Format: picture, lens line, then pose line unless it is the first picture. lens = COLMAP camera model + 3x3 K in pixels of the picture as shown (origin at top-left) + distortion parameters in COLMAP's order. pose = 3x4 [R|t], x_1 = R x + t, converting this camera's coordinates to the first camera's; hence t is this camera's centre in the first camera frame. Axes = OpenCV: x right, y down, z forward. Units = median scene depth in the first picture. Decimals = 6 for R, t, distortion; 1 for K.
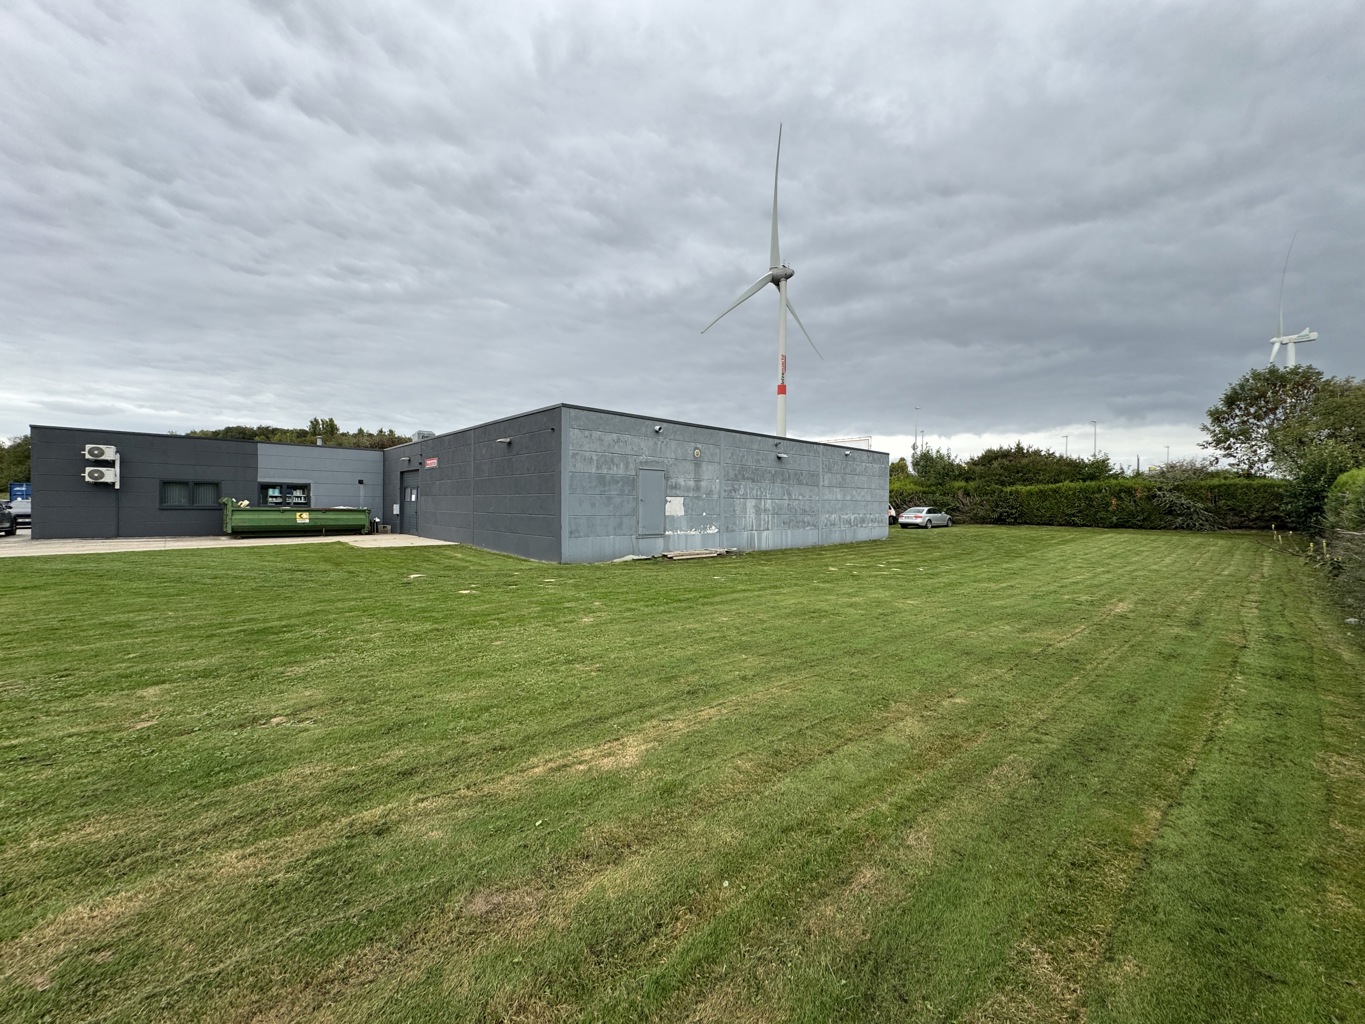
lens RADIAL K [[543.8, 0, 687.5], [0, 543.8, 510.7], [0, 0, 1]] dist [0.009222, 0.000104]
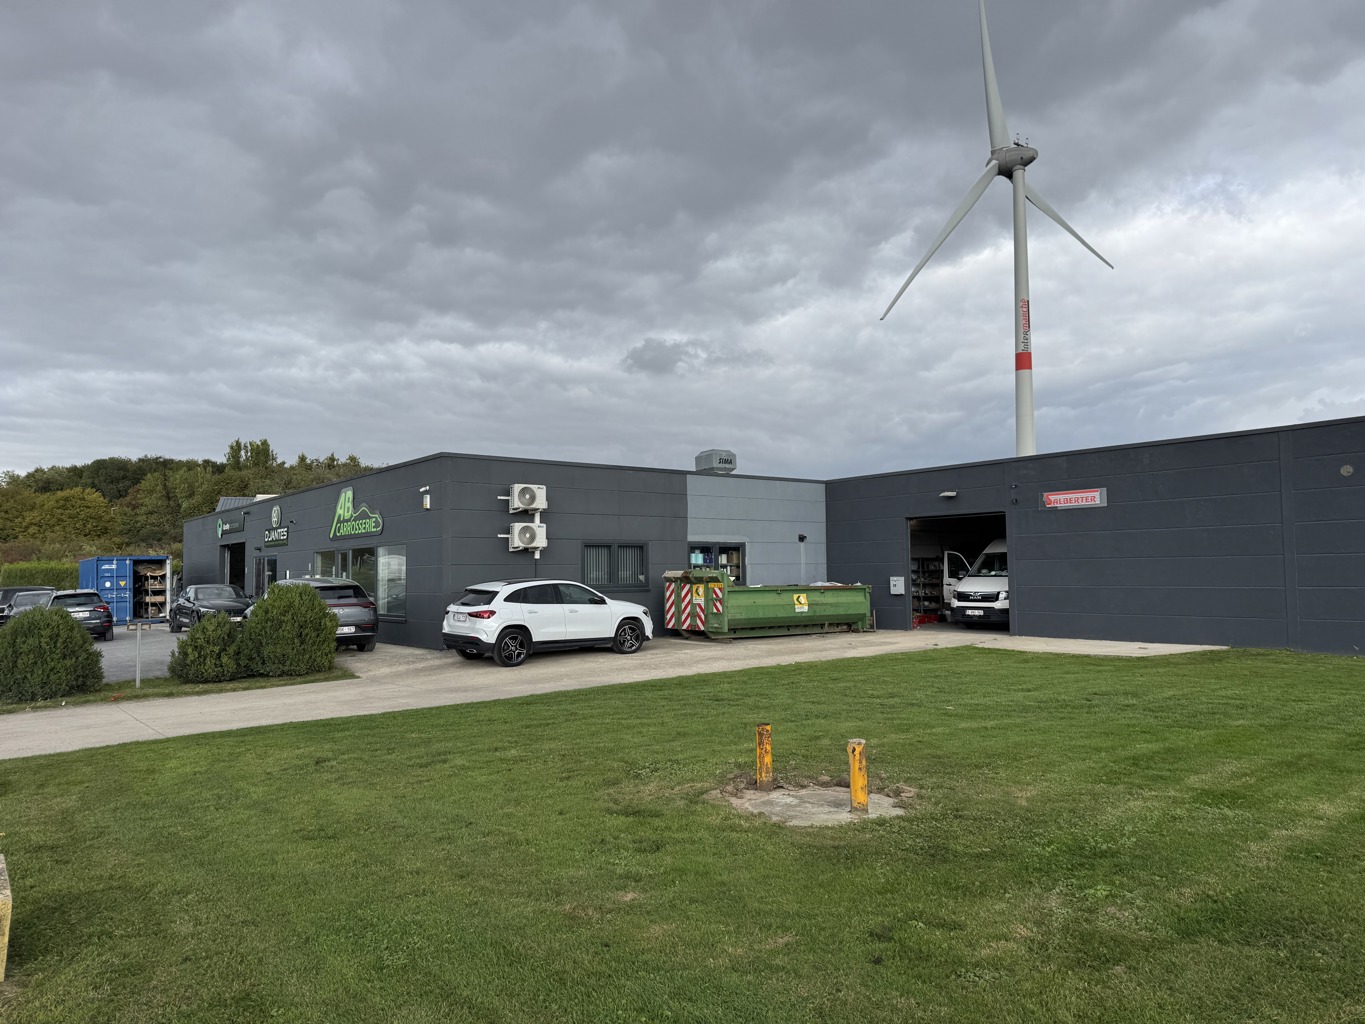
lens RADIAL K [[964.3, 0, 683.7], [0, 964.3, 516.7], [0, 0, 1]] dist [0.024411, -0.000502]
pose [[0.995708, -0.027388, -0.088405, -0.106227], [0.021103, 0.997235, -0.071257, -0.001065], [0.090112, 0.069085, 0.993533, -0.000919]]
